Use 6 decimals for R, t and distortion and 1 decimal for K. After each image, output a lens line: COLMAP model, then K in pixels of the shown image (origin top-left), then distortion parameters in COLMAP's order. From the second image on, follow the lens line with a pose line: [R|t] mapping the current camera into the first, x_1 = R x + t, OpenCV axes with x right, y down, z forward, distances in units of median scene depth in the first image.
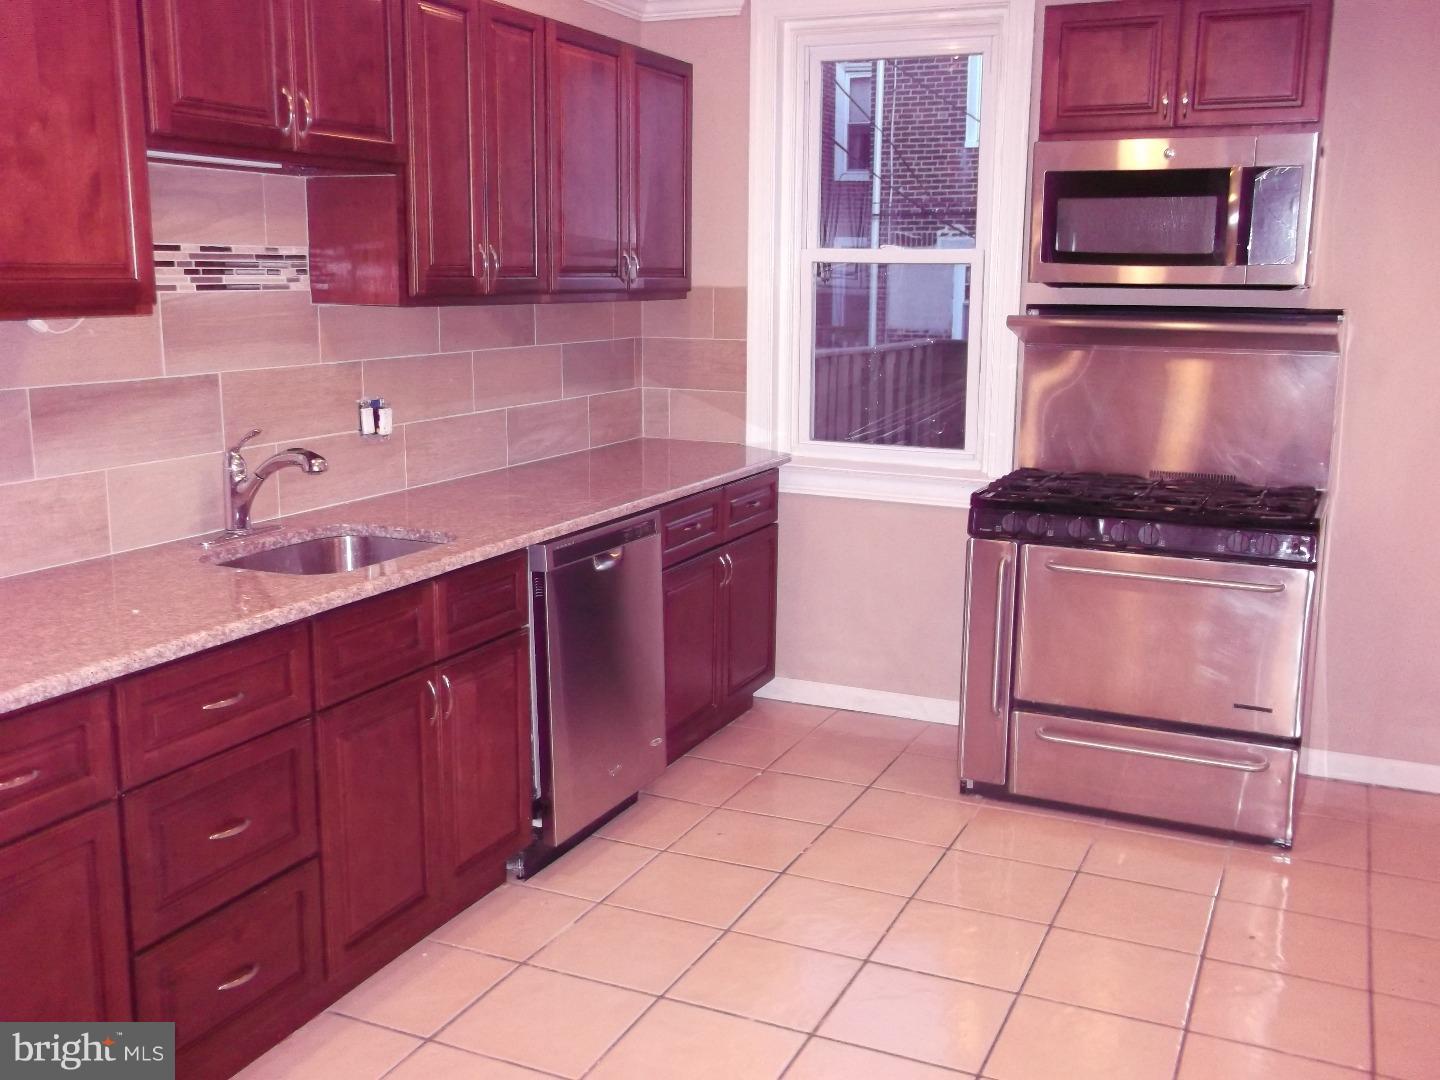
lens RADIAL K [[1380.5, 0, 728.1], [0, 1380.5, 530.3], [0, 0, 1]] dist [-0.001155, 0.028373]
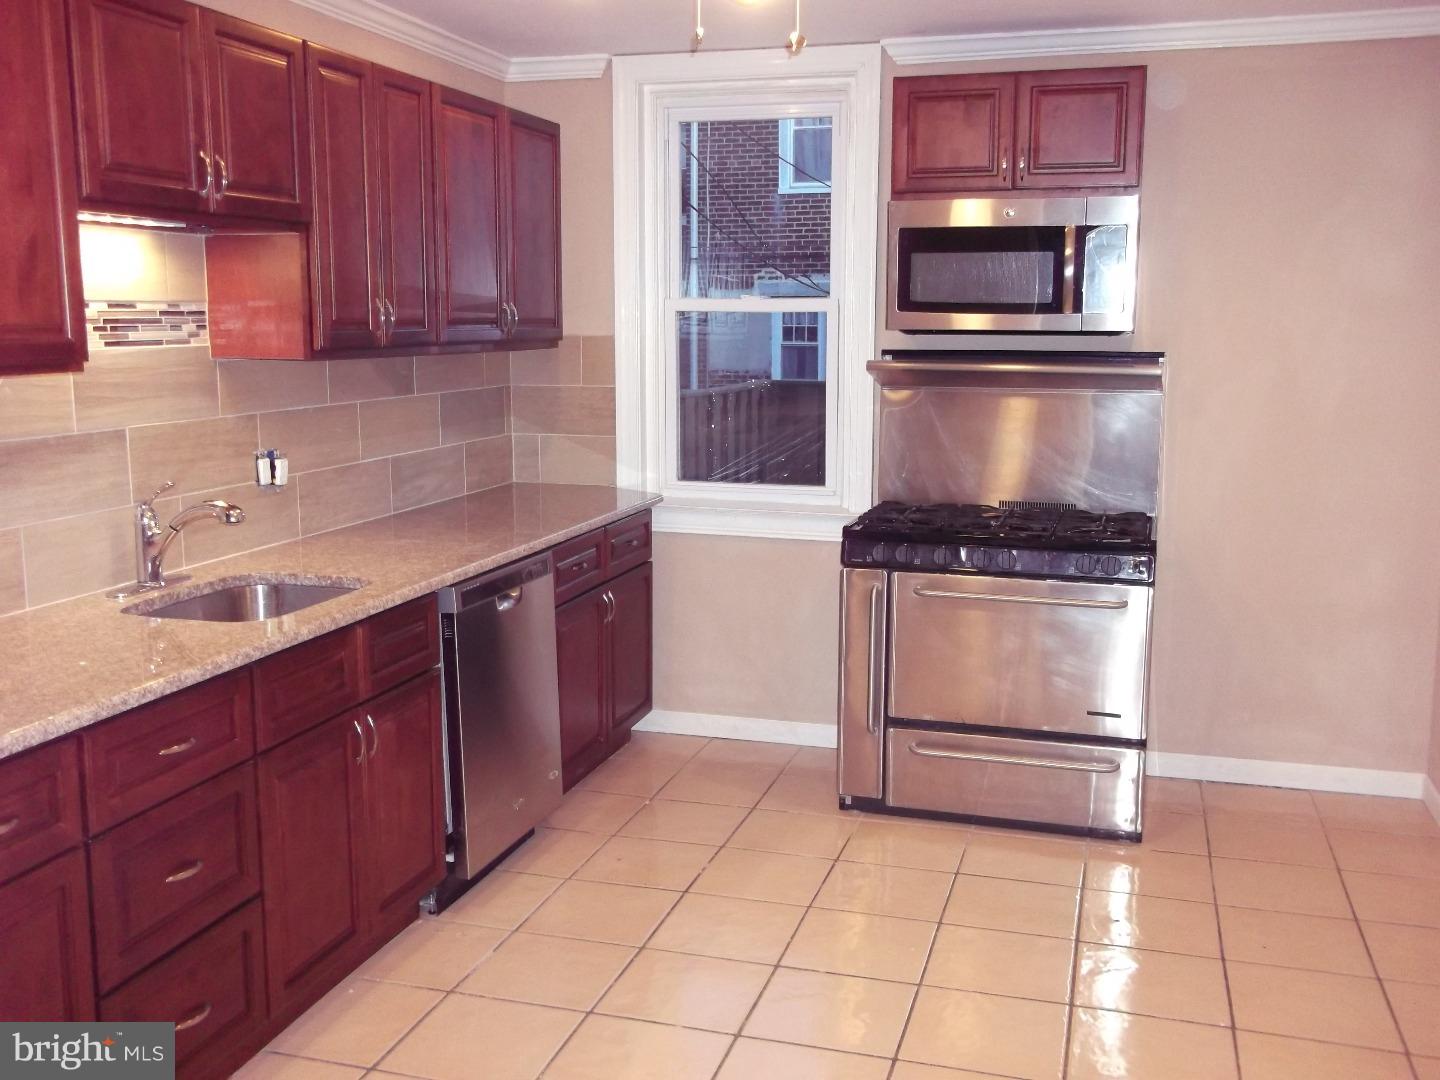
lens RADIAL K [[1384.1, 0, 730.2], [0, 1384.1, 530.6], [0, 0, 1]] dist [0.003771, 0.028755]
pose [[0.990208, -0.028193, 0.136722, -0.063019], [0.032143, 0.999125, -0.026769, 0.002566], [-0.135847, 0.030901, 0.990248, -0.057523]]
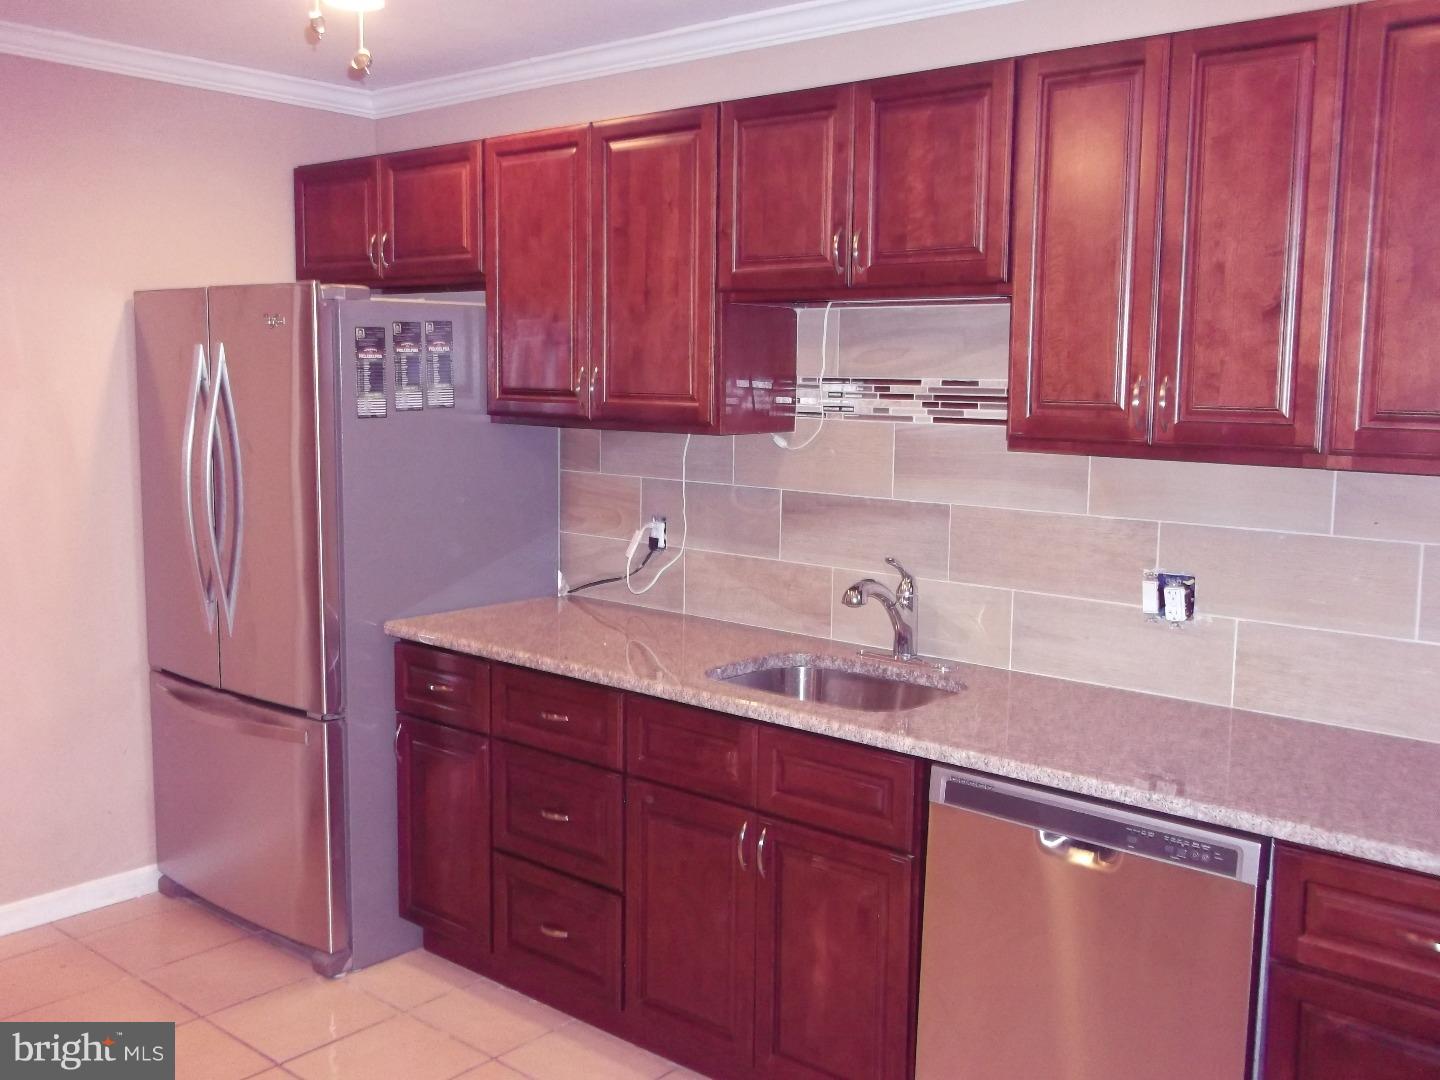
lens RADIAL K [[1384.1, 0, 730.2], [0, 1384.1, 530.6], [0, 0, 1]] dist [0.003771, 0.028755]
pose [[-0.283920, 0.098182, -0.953808, 0.568865], [-0.192718, 0.968601, 0.157071, -0.197459], [0.939281, 0.228411, -0.256084, 0.984906]]
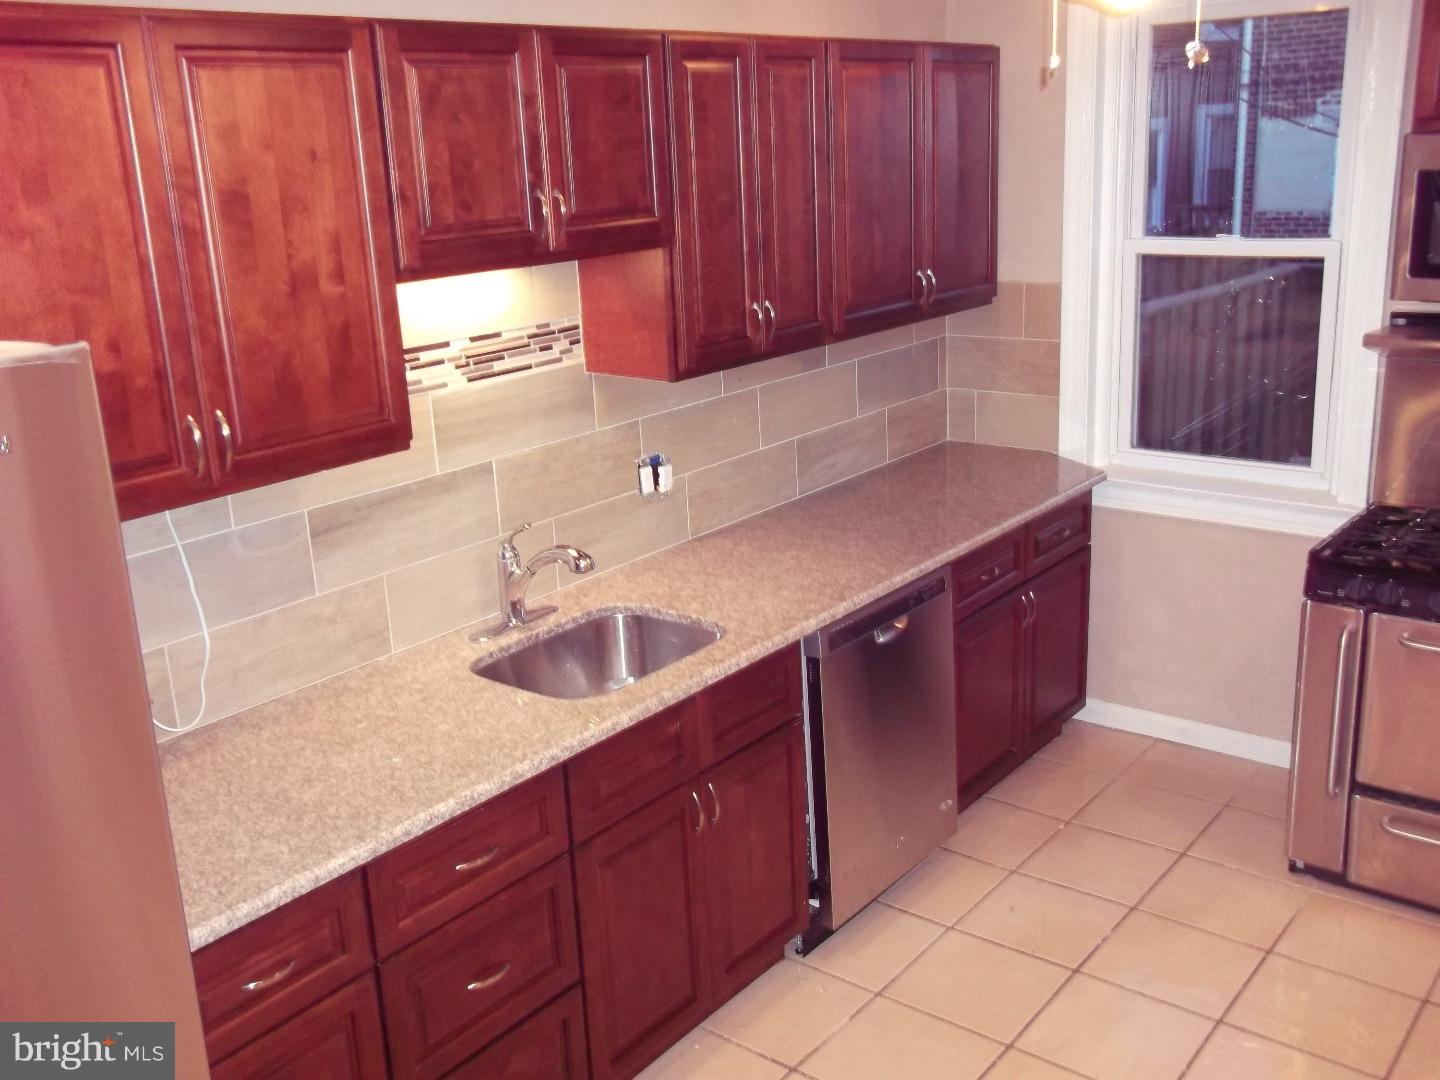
lens RADIAL K [[1384.1, 0, 730.2], [0, 1384.1, 530.6], [0, 0, 1]] dist [0.003771, 0.028755]
pose [[0.969342, 0.015007, -0.245258, 0.038104], [0.008773, 0.995383, 0.095581, -0.139461], [0.245560, -0.094803, 0.964735, 0.065101]]
